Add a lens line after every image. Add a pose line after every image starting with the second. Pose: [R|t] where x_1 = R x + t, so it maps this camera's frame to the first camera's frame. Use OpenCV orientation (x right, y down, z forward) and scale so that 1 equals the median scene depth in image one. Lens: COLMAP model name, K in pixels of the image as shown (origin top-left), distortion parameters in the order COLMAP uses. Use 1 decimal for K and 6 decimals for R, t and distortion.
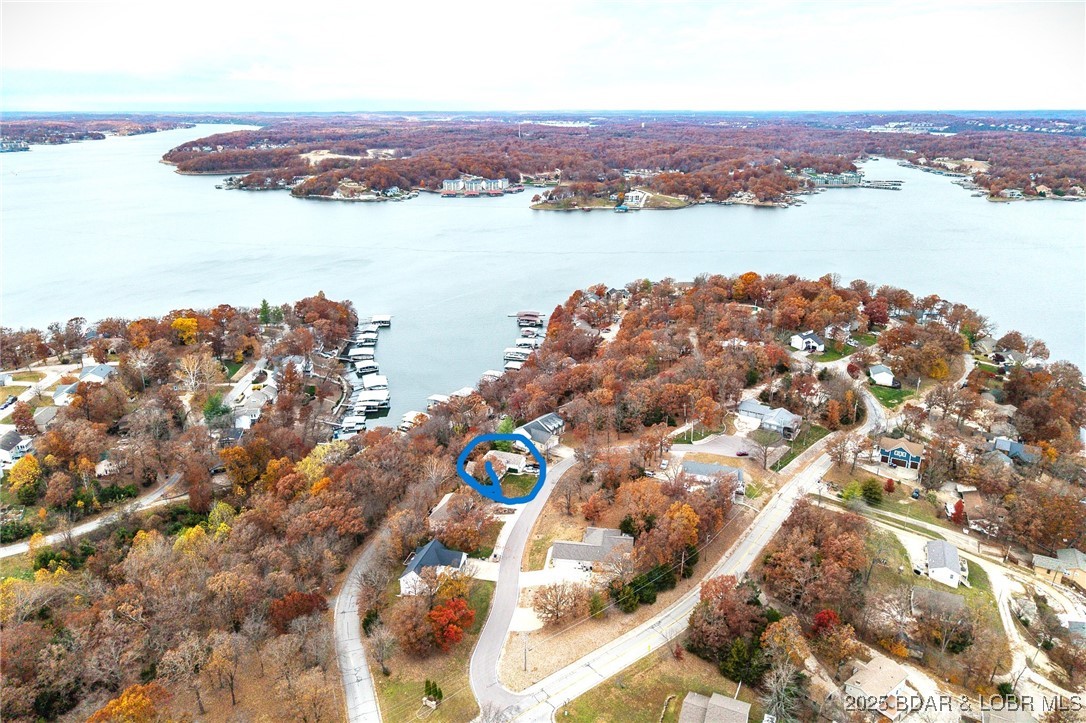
lens RADIAL K [[720.2, 0, 541.8], [0, 720.2, 359.3], [0, 0, 1]] dist [0.041468, -0.040939]
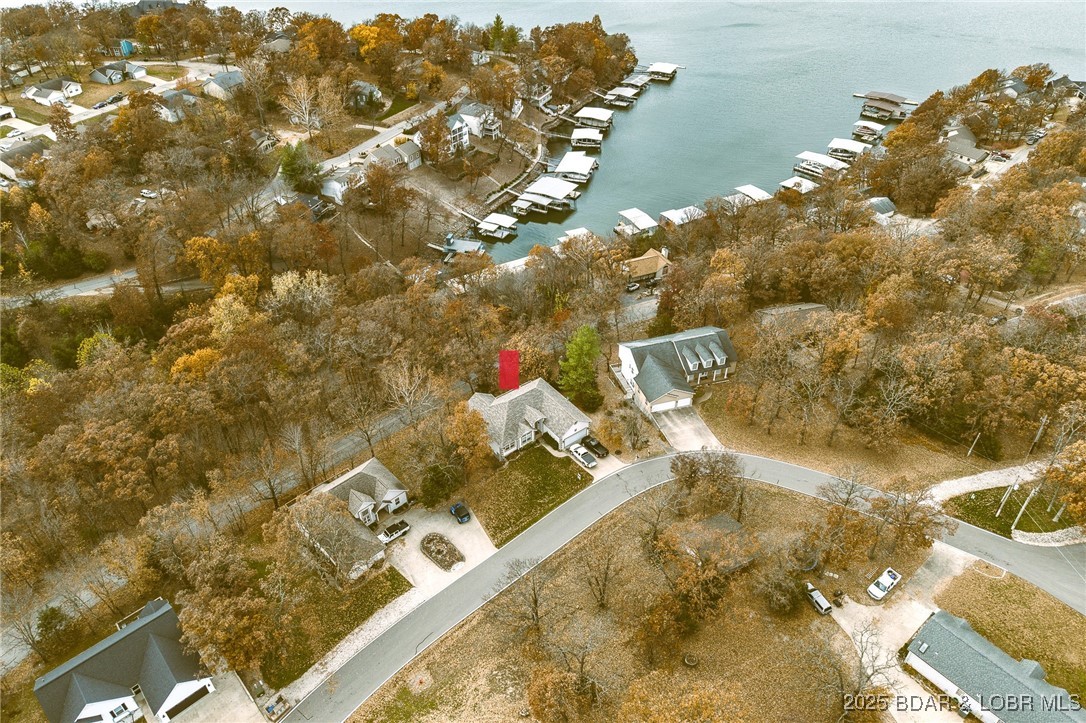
lens RADIAL K [[720.2, 0, 543.5], [0, 720.2, 361.1], [0, 0, 1]] dist [0.041468, -0.040939]
pose [[0.846442, 0.328624, -0.418978, 0.078193], [-0.175149, 0.914885, 0.363741, -0.037925], [0.502851, -0.234502, 0.831955, 0.346151]]
